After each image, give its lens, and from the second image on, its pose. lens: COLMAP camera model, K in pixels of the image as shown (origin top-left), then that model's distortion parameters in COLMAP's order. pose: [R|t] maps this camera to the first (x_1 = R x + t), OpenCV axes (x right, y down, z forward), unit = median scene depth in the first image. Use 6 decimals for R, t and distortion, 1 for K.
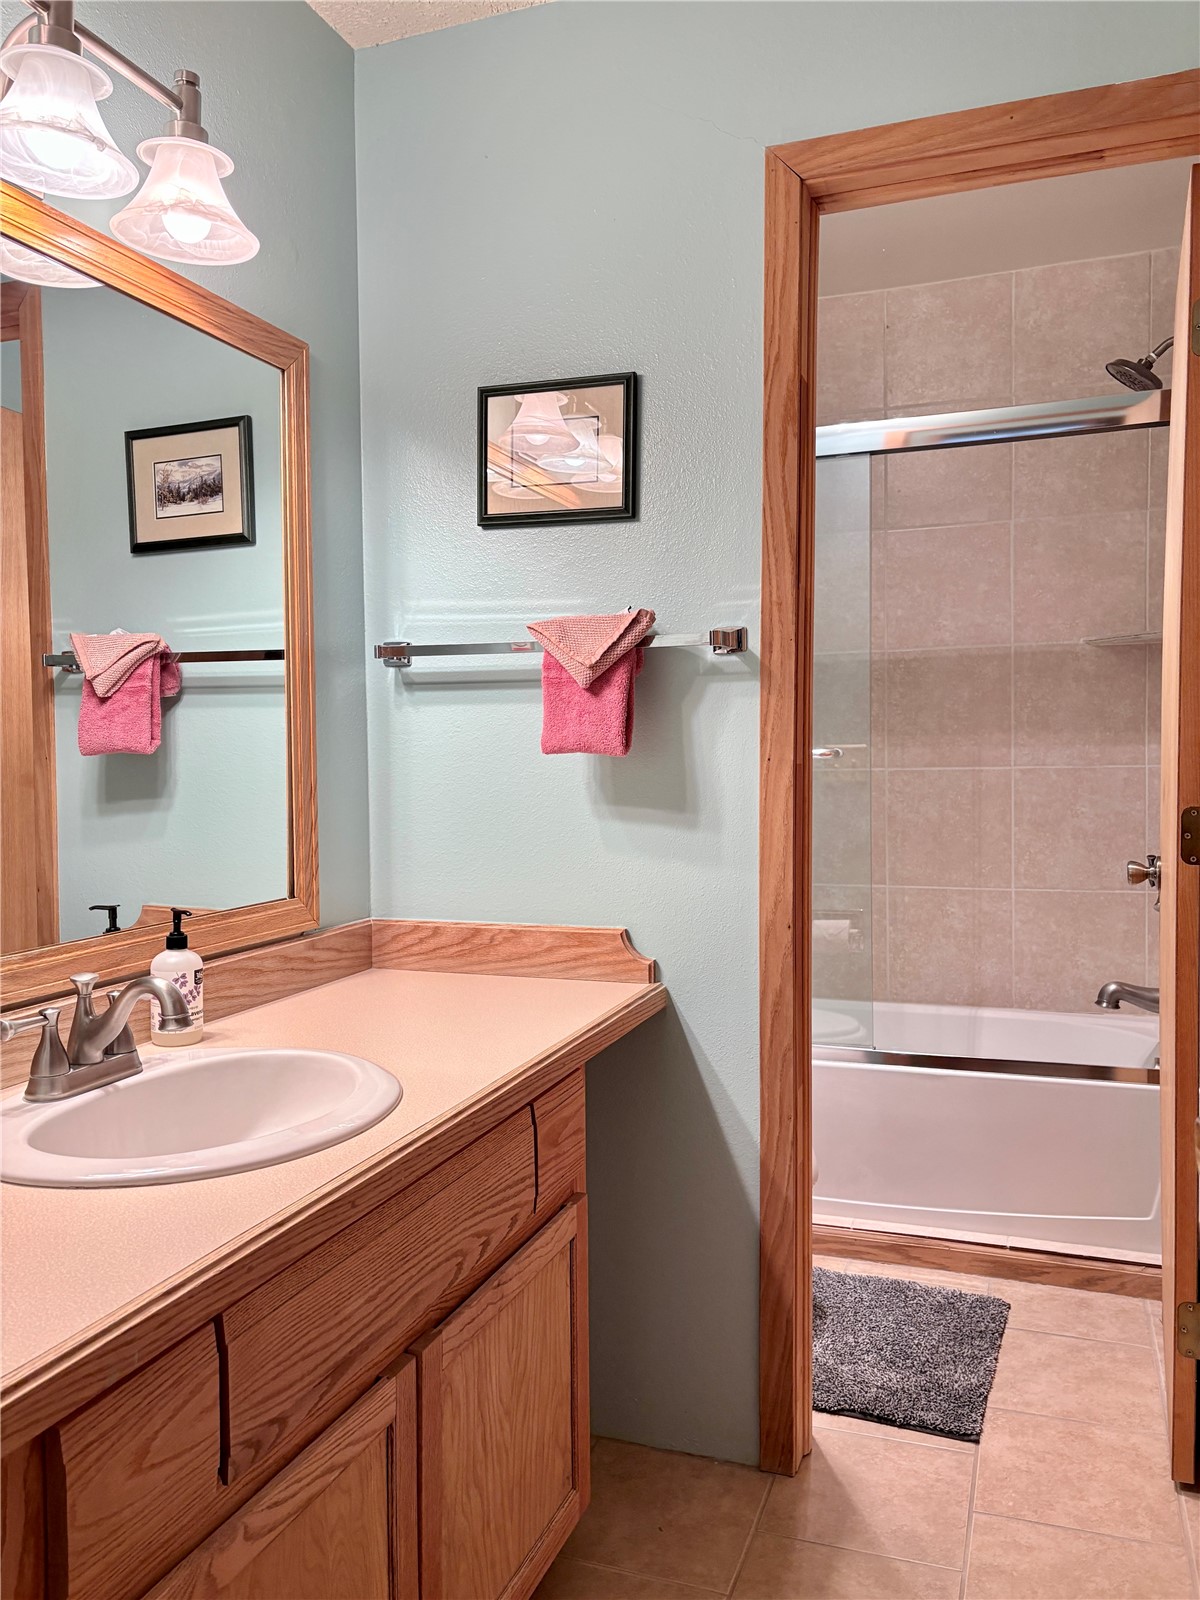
lens RADIAL K [[1235.9, 0, 600.0], [0, 1235.9, 800.0], [0, 0, 1]] dist [0.001772, 0.004000]
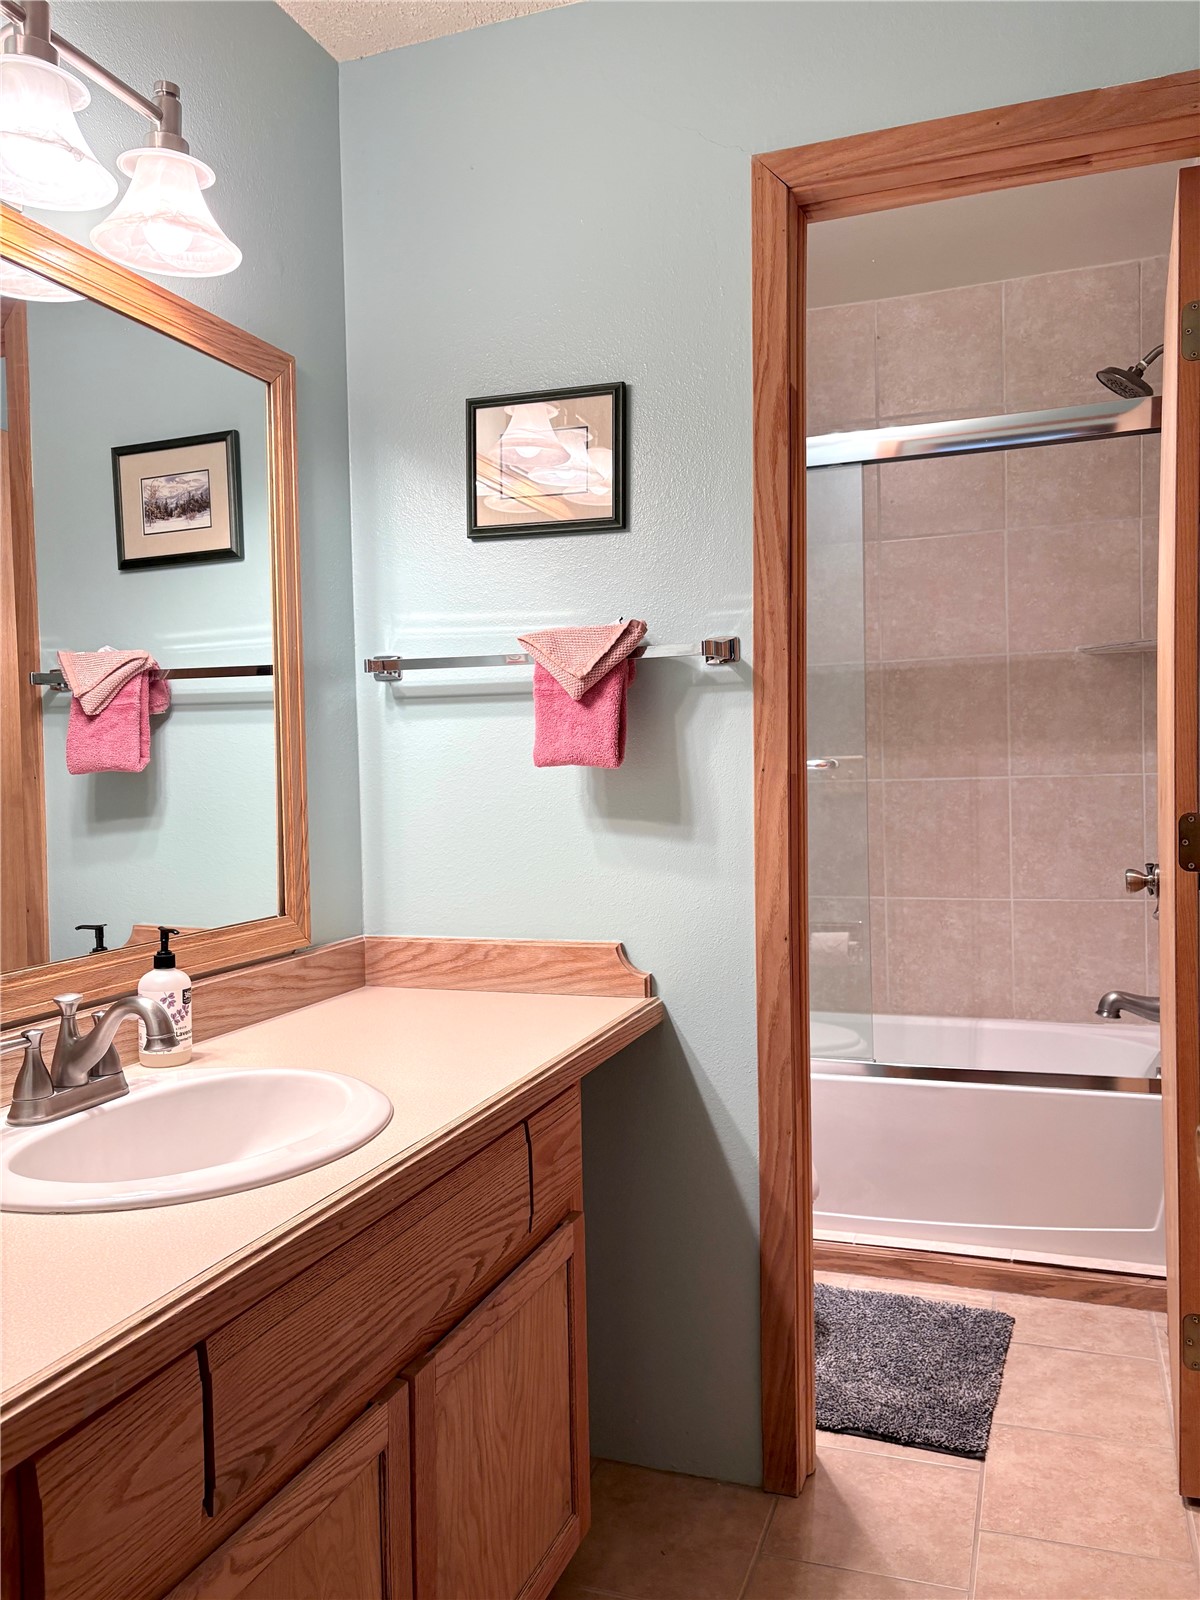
lens RADIAL K [[1233.7, 0, 607.8], [0, 1233.7, 804.0], [0, 0, 1]] dist [0.003298, -0.001851]
pose [[0.999922, -0.011120, 0.005736, 0.005679], [0.011179, 0.999884, -0.010356, 0.003055], [-0.005620, 0.010419, 0.999930, 0.010648]]
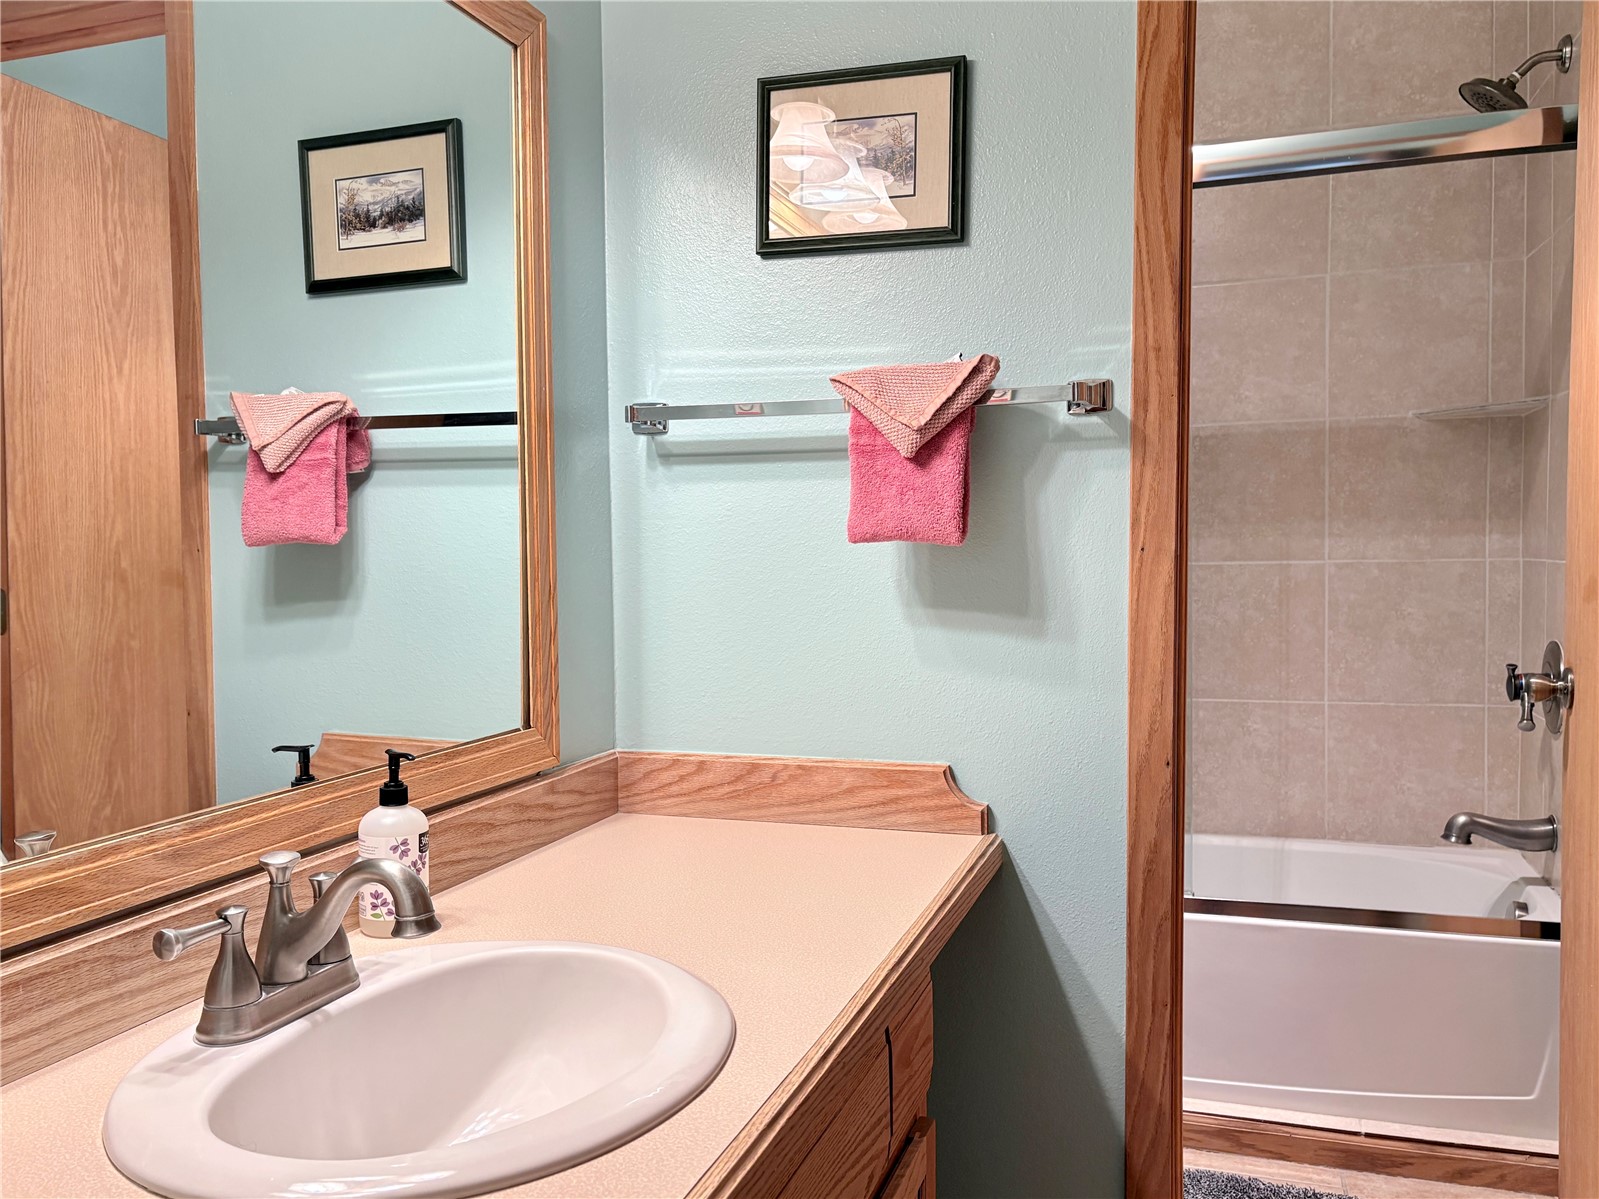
lens RADIAL K [[1233.0, 0, 765.1], [0, 1233.0, 603.1], [0, 0, 1]] dist [0.003298, -0.001851]
pose [[0.999599, -0.002381, 0.028217, -0.115294], [0.002257, 0.999988, 0.004420, -0.002530], [-0.028228, -0.004354, 0.999592, 0.209906]]
